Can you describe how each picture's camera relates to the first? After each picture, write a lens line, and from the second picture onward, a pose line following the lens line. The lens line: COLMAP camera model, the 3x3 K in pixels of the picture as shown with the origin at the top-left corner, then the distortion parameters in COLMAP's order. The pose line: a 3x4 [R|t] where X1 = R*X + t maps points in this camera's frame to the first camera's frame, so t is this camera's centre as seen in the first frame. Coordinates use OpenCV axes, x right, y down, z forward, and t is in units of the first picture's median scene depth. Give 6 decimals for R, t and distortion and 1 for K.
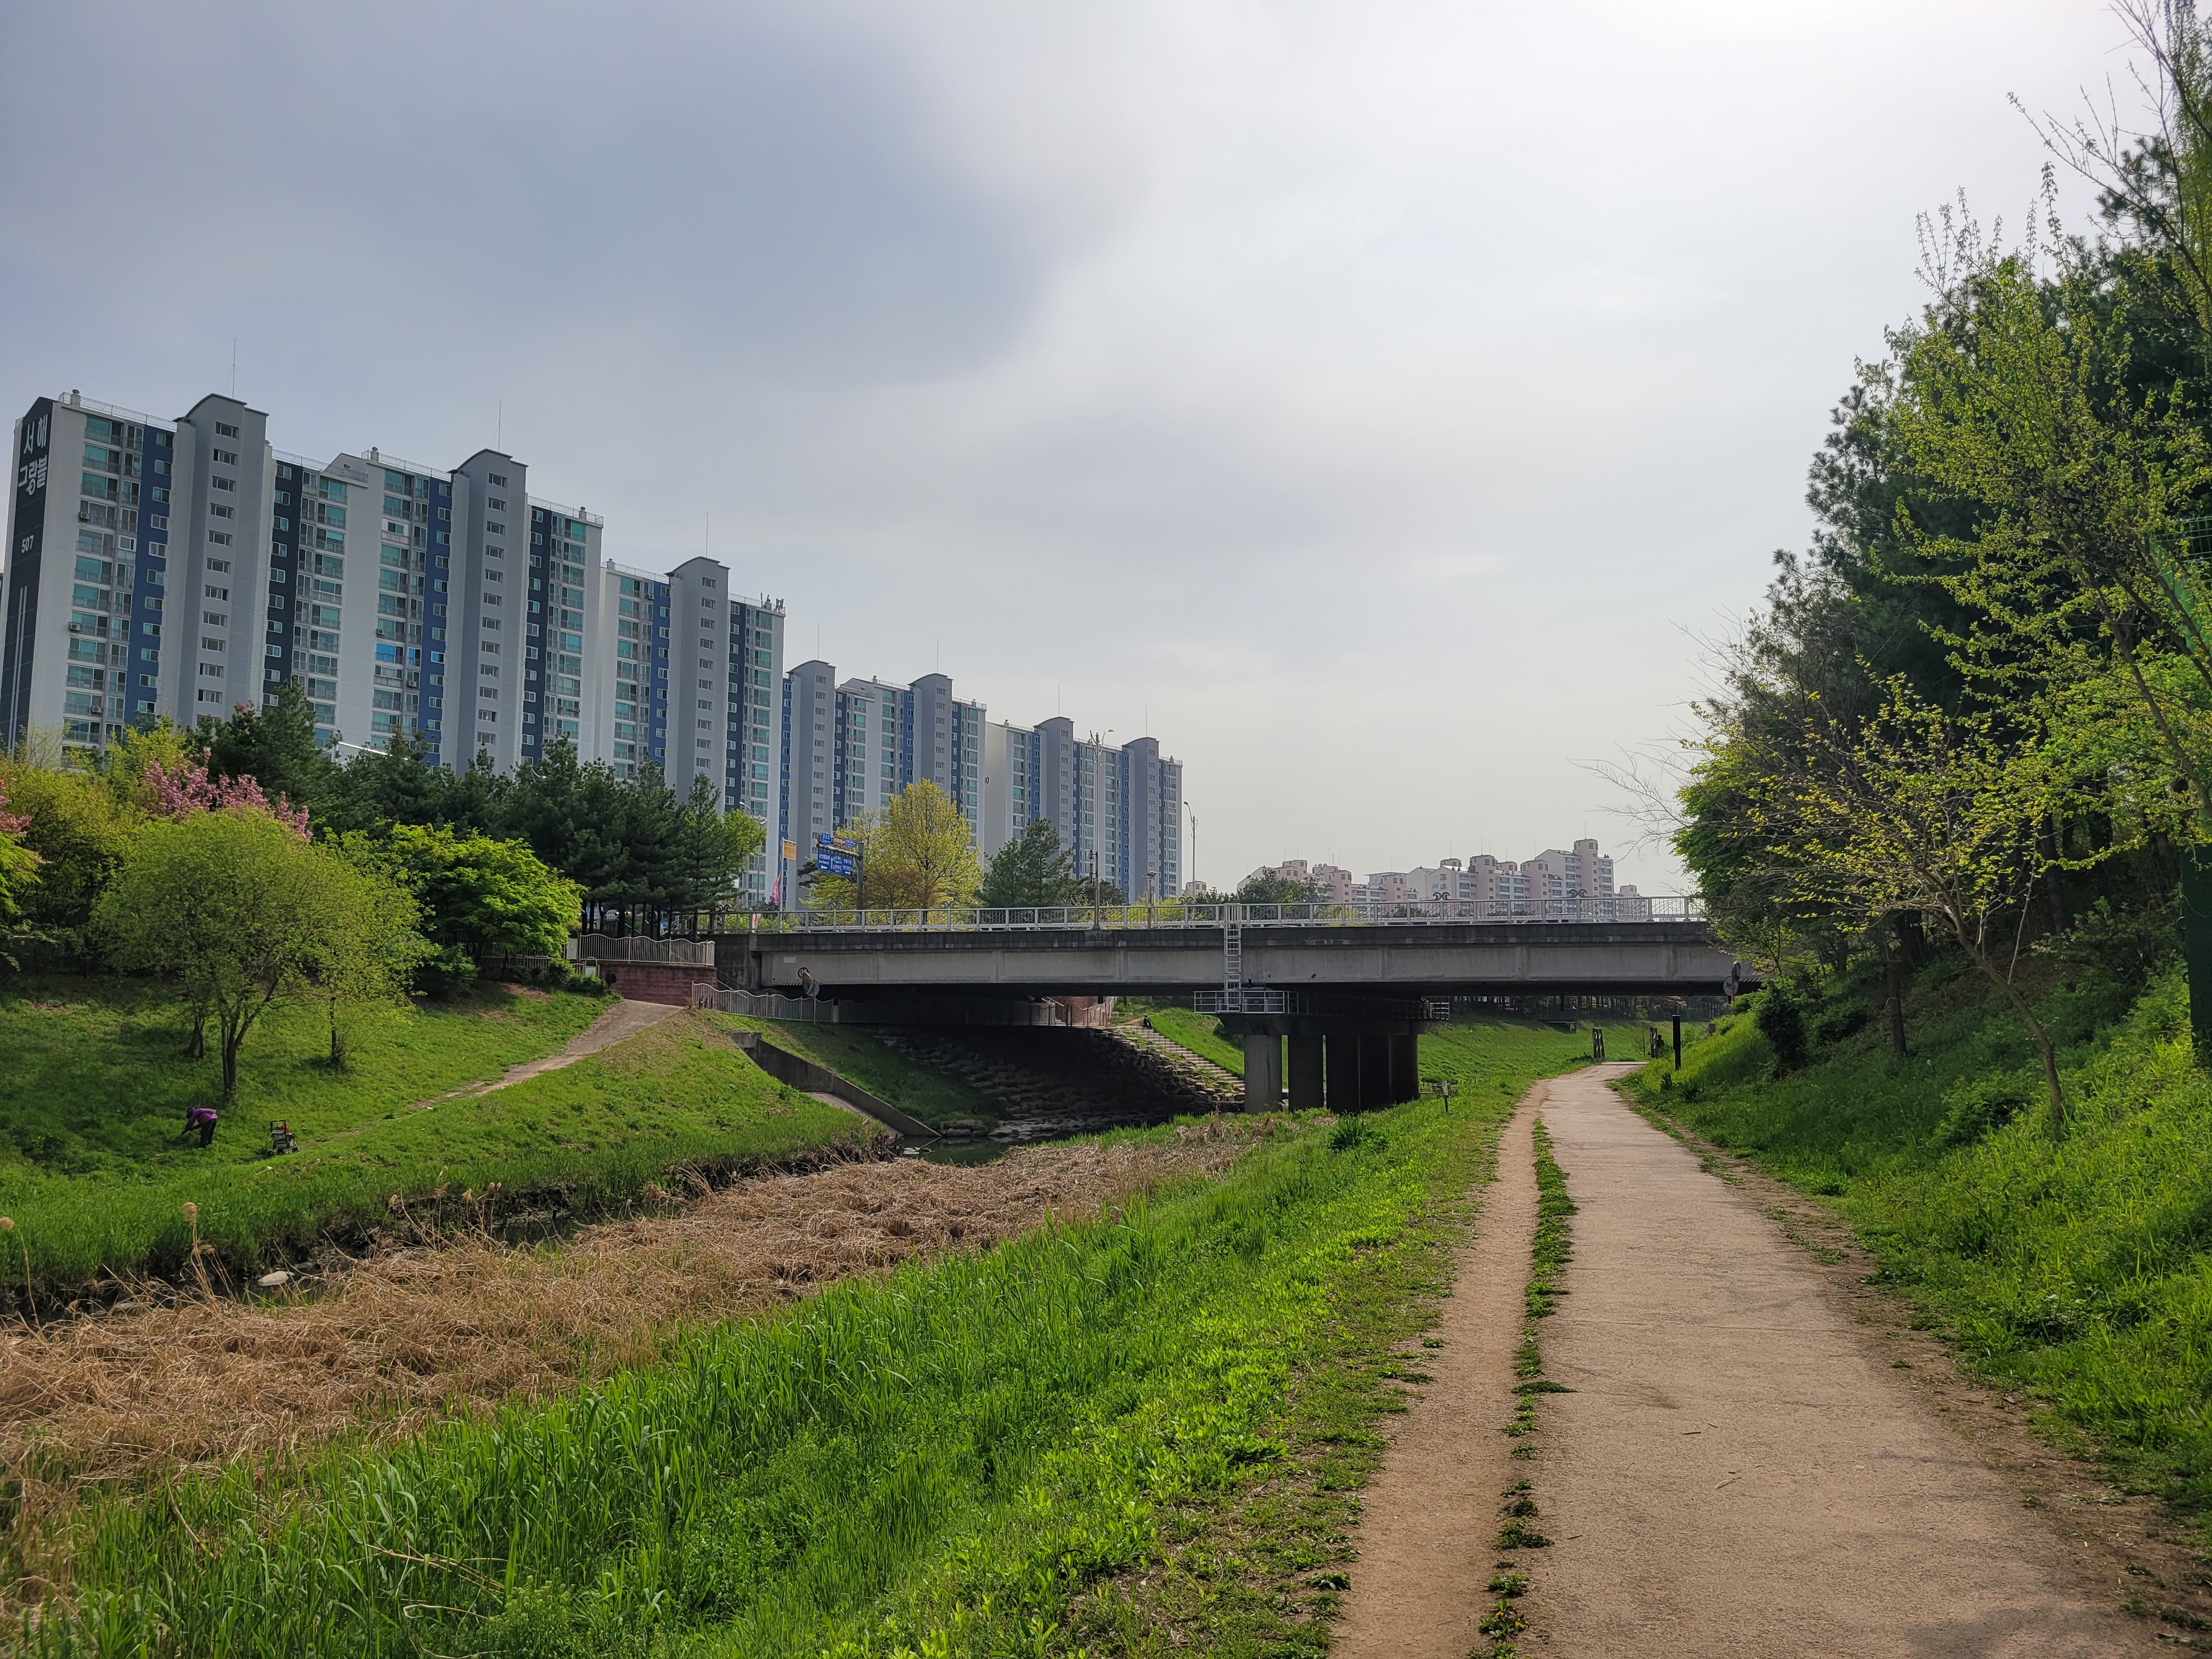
lens RADIAL K [[1679.8, 0, 1110.6], [0, 1679.8, 829.8], [0, 0, 1]] dist [0.034659, -0.015688]
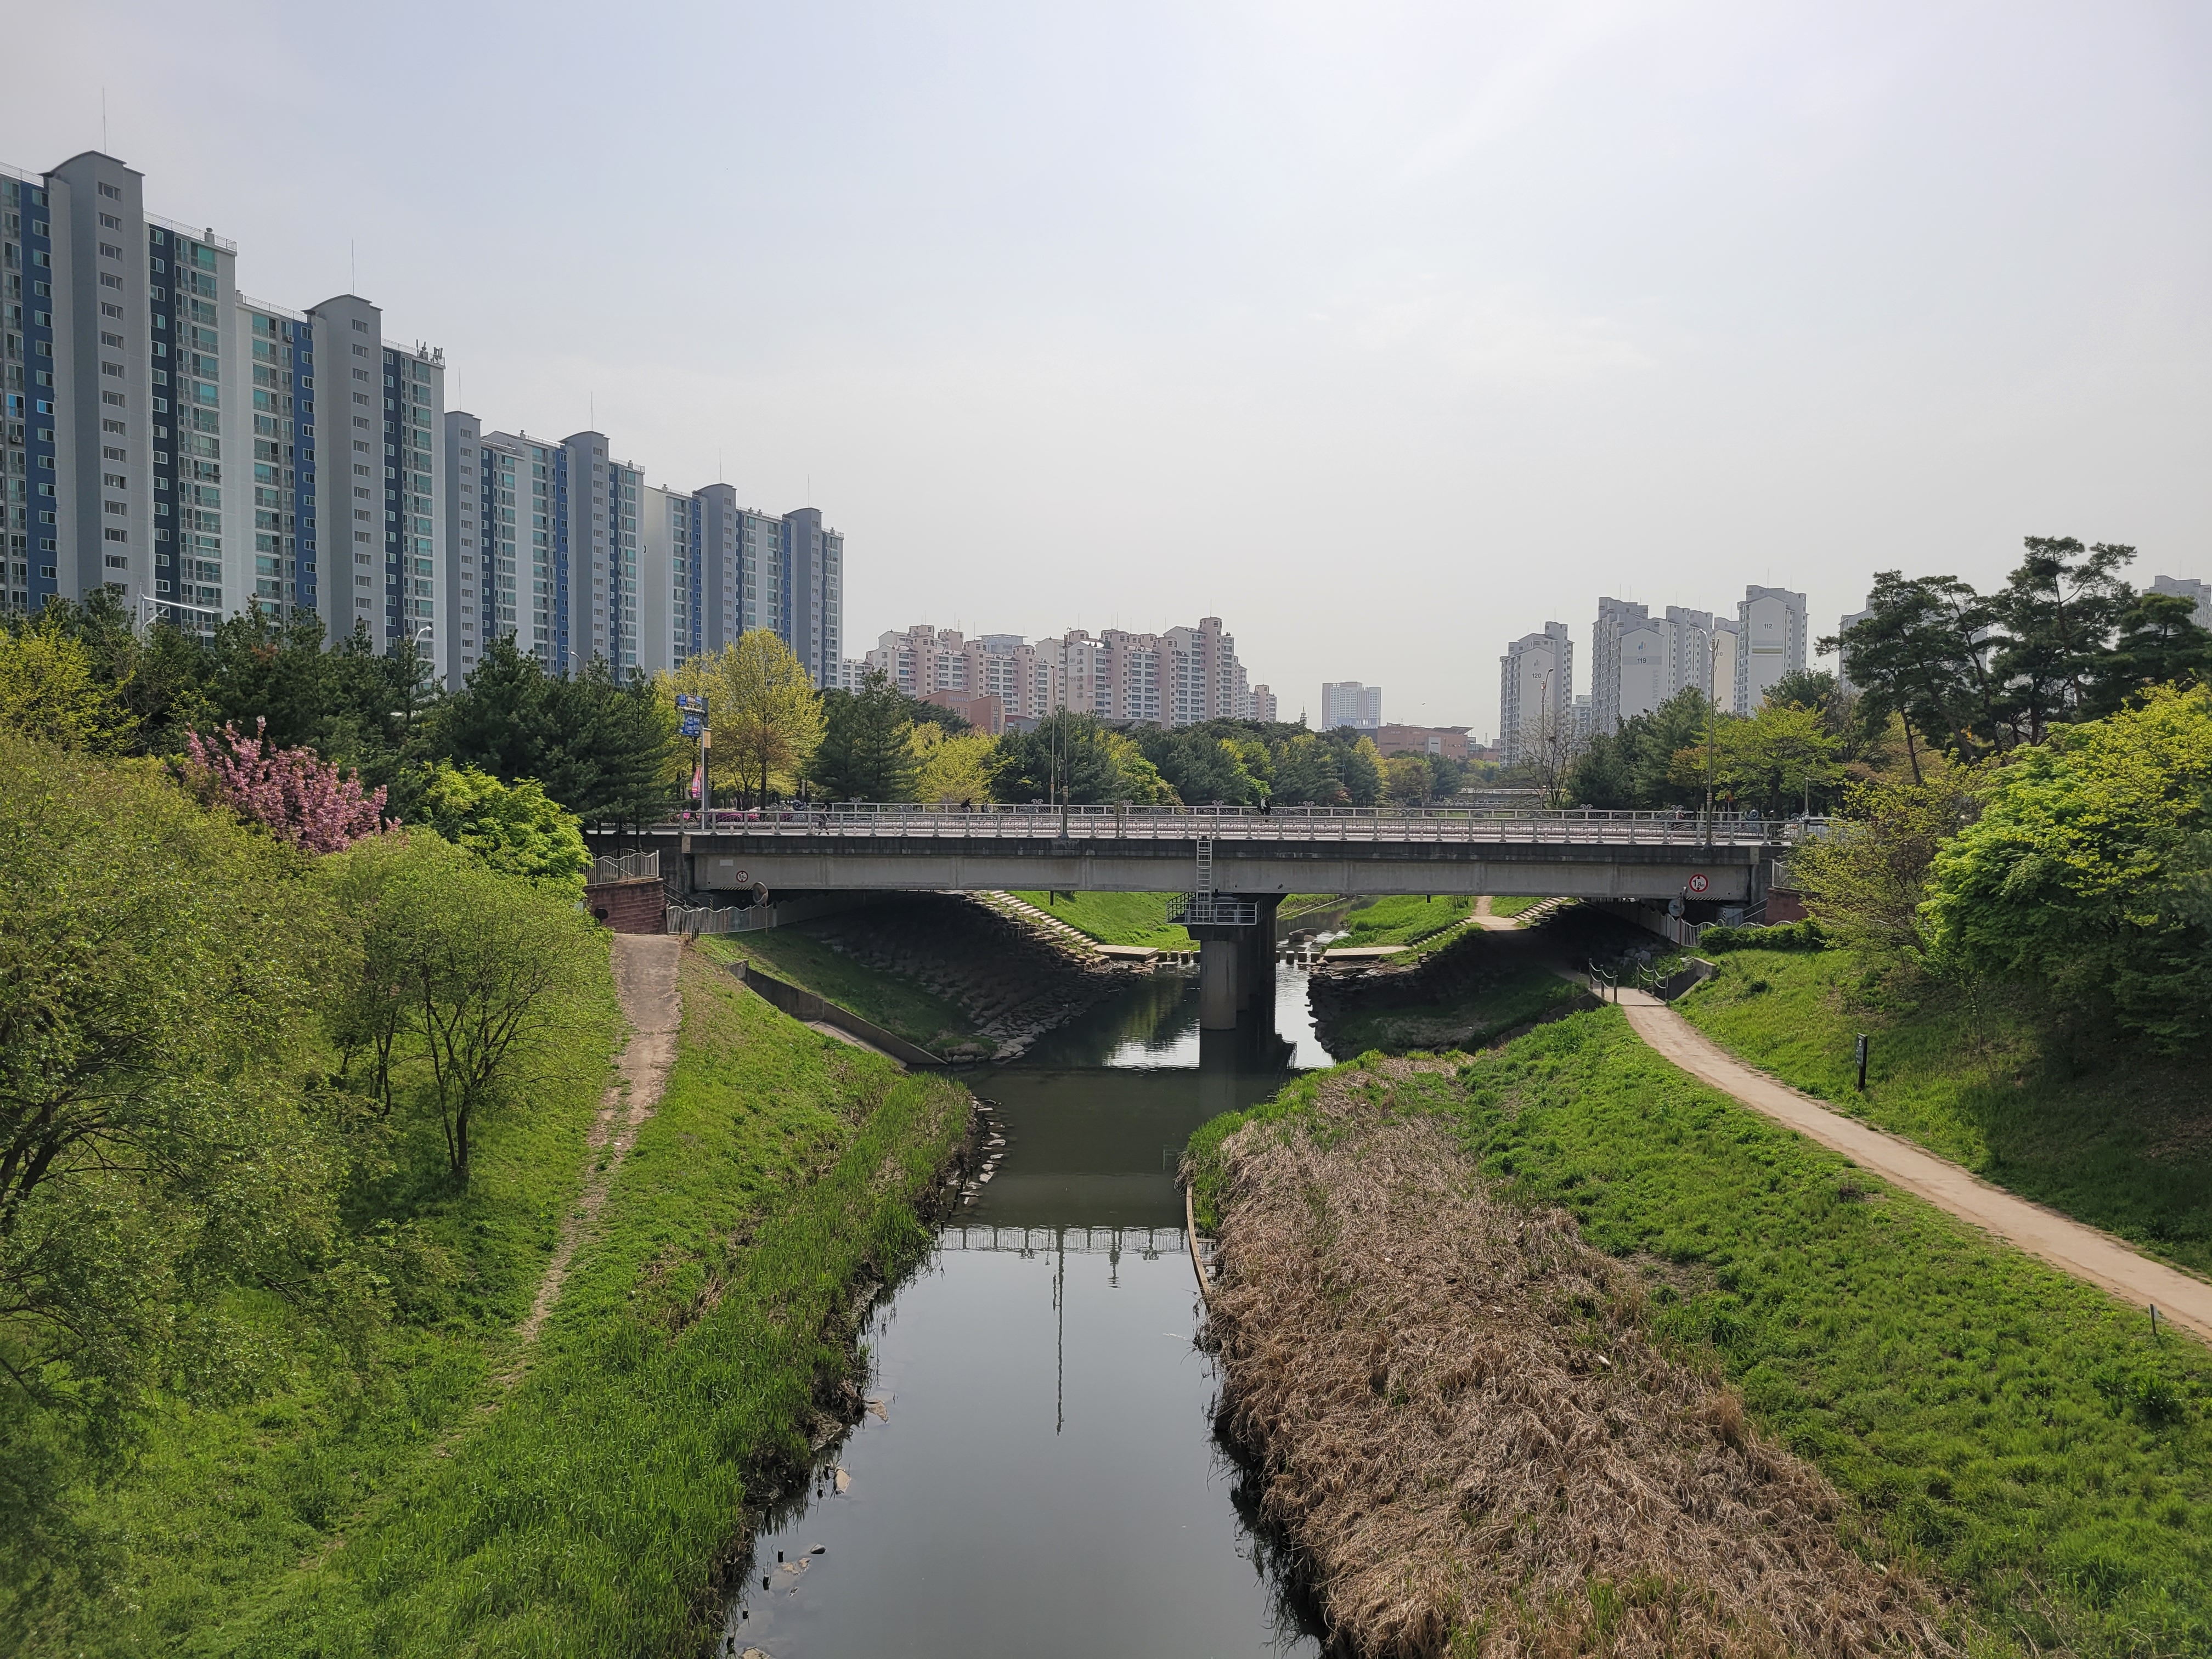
lens RADIAL K [[1679.8, 0, 1106.9], [0, 1679.8, 835.7], [0, 0, 1]] dist [0.034659, -0.015688]
pose [[0.965523, -0.002586, 0.260306, -0.096691], [-0.039131, 0.987146, 0.154954, -0.038444], [-0.257360, -0.159797, 0.953011, 0.021743]]
